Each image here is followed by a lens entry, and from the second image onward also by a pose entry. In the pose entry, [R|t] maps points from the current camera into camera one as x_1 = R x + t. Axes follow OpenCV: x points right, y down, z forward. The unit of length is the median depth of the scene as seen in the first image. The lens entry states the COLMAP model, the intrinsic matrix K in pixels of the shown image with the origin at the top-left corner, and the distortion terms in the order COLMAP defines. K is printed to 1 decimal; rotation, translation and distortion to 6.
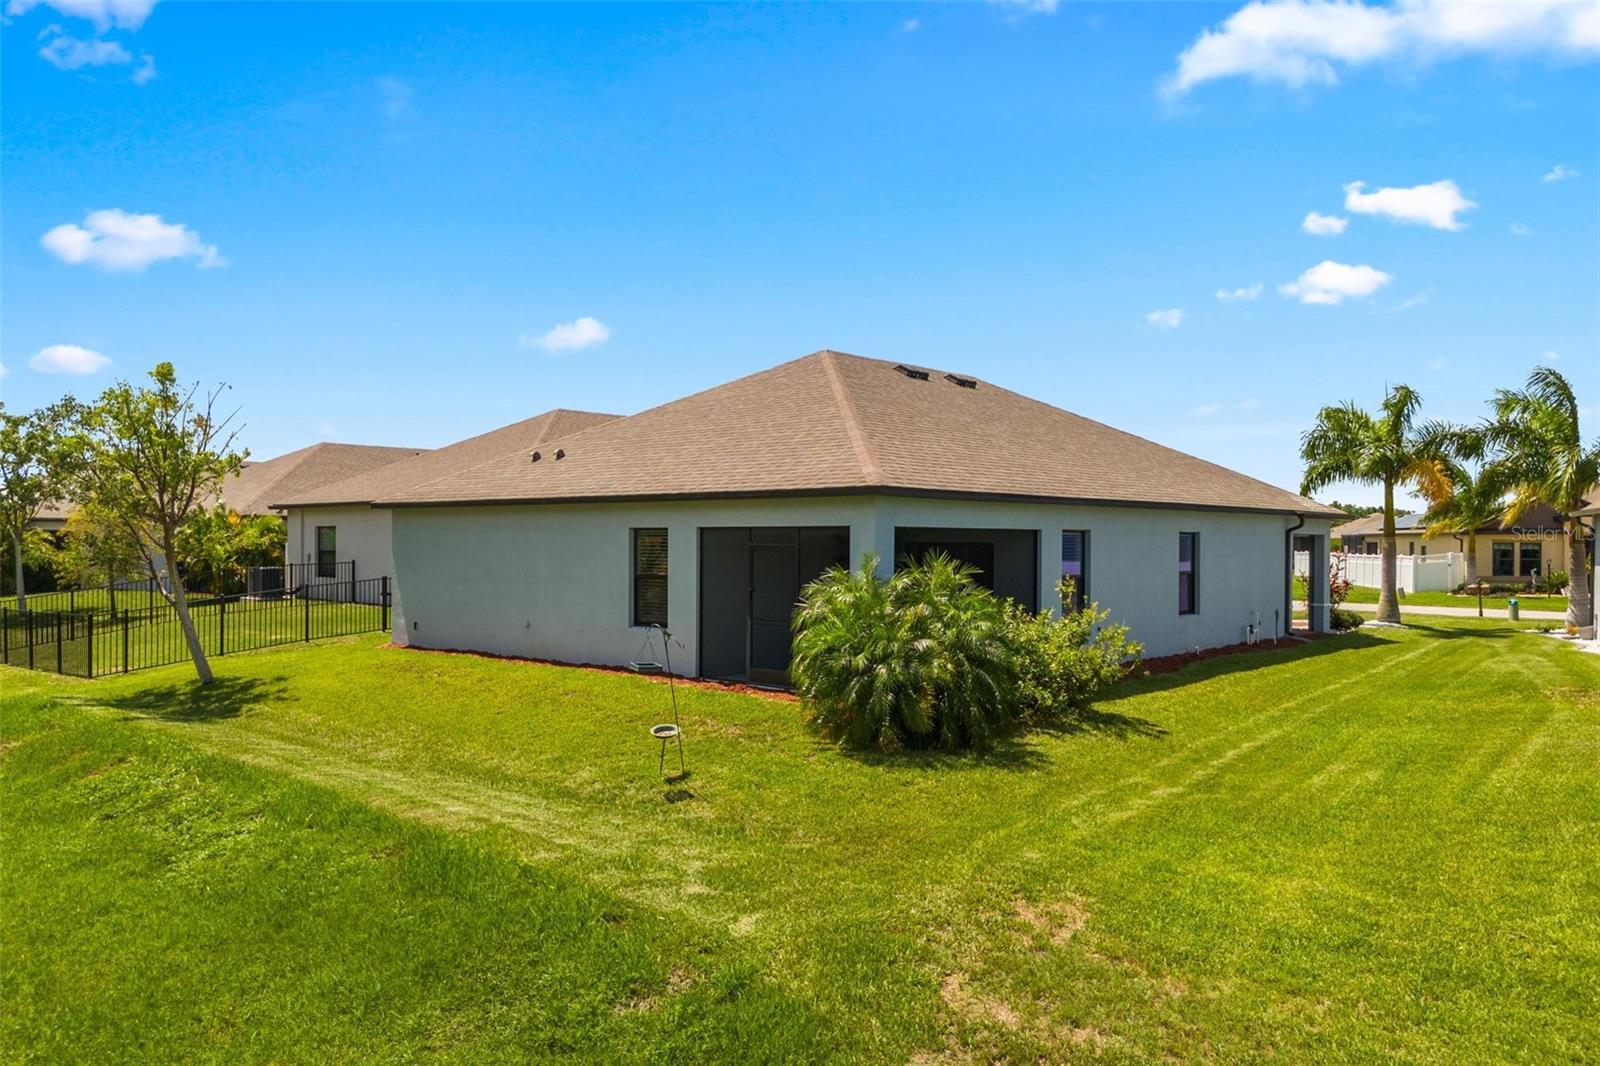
lens RADIAL K [[1185.0, 0, 792.5], [0, 1185.0, 532.6], [0, 0, 1]] dist [0.111704, -0.155472]
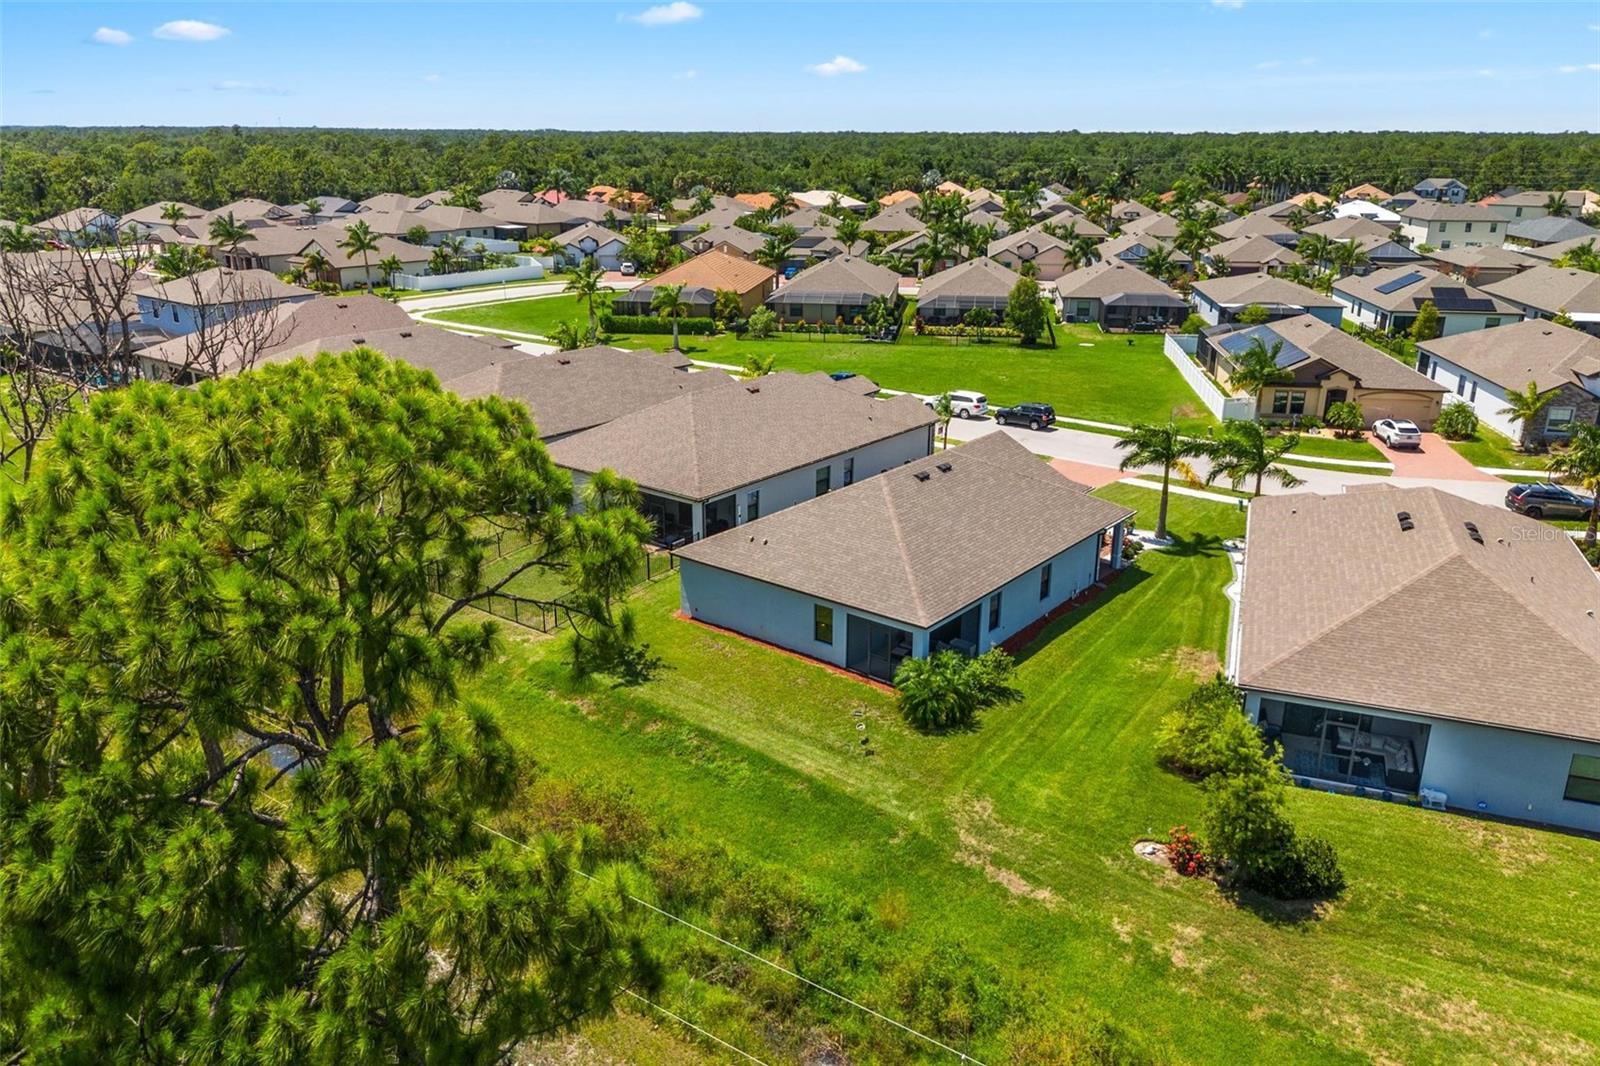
lens RADIAL K [[1185.0, 0, 792.5], [0, 1185.0, 532.6], [0, 0, 1]] dist [0.111704, -0.155472]
pose [[0.997684, -0.014913, 0.066368, -0.383963], [-0.008214, 0.942117, 0.335183, -1.072497], [-0.067525, -0.334952, 0.939812, -1.373454]]
